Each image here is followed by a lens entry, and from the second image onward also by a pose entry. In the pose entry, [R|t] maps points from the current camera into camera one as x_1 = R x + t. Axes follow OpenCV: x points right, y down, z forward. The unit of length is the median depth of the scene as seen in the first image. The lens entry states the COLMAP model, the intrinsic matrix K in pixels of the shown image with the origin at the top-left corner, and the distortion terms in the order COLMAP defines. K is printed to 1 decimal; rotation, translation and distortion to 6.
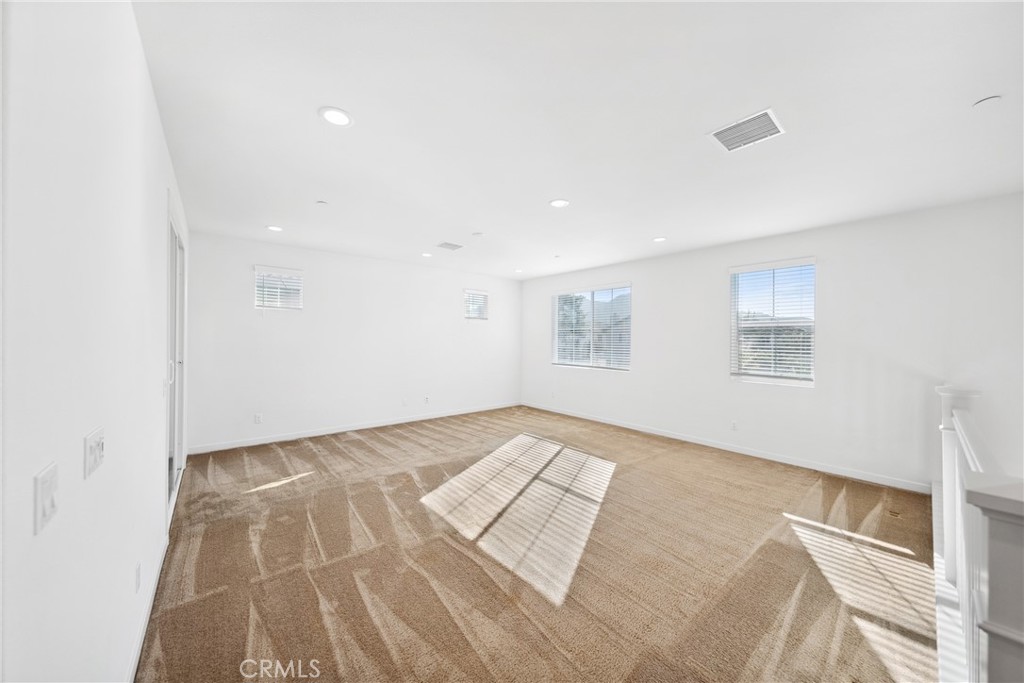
lens RADIAL K [[347.7, 0, 511.1], [0, 347.7, 341.6], [0, 0, 1]] dist [-0.000369, -0.000032]
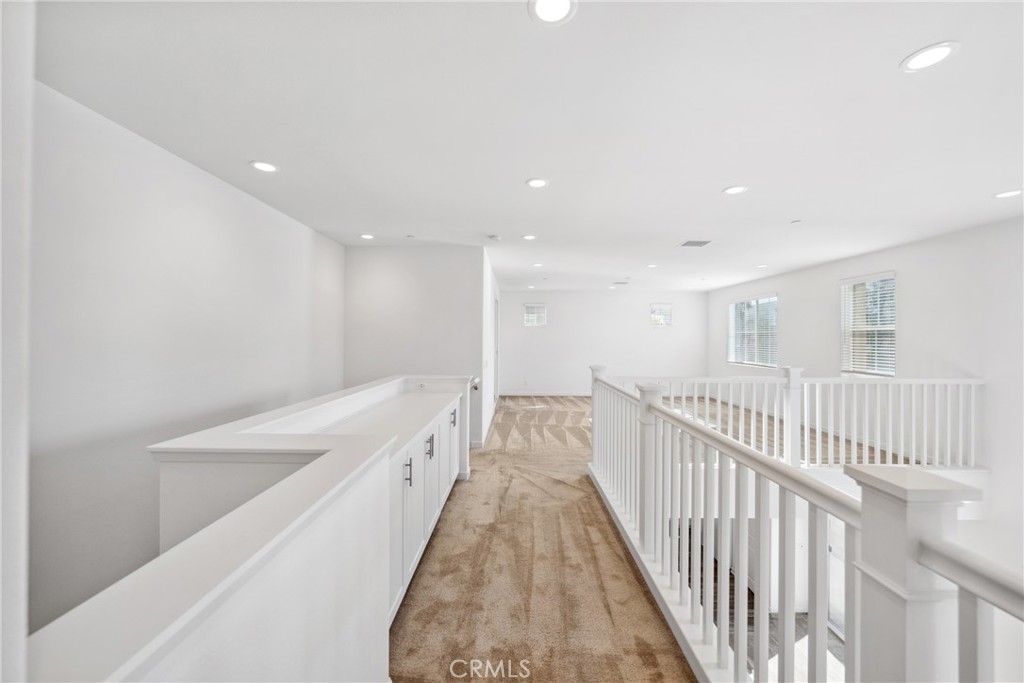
lens RADIAL K [[365.3, 0, 513.5], [0, 365.3, 340.3], [0, 0, 1]] dist [-0.001393, -0.000148]
pose [[0.758111, -0.000474, -0.652126, 0.689951], [-0.000824, 0.999998, -0.001686, -0.008042], [0.652125, 0.001816, 0.758109, -0.744826]]
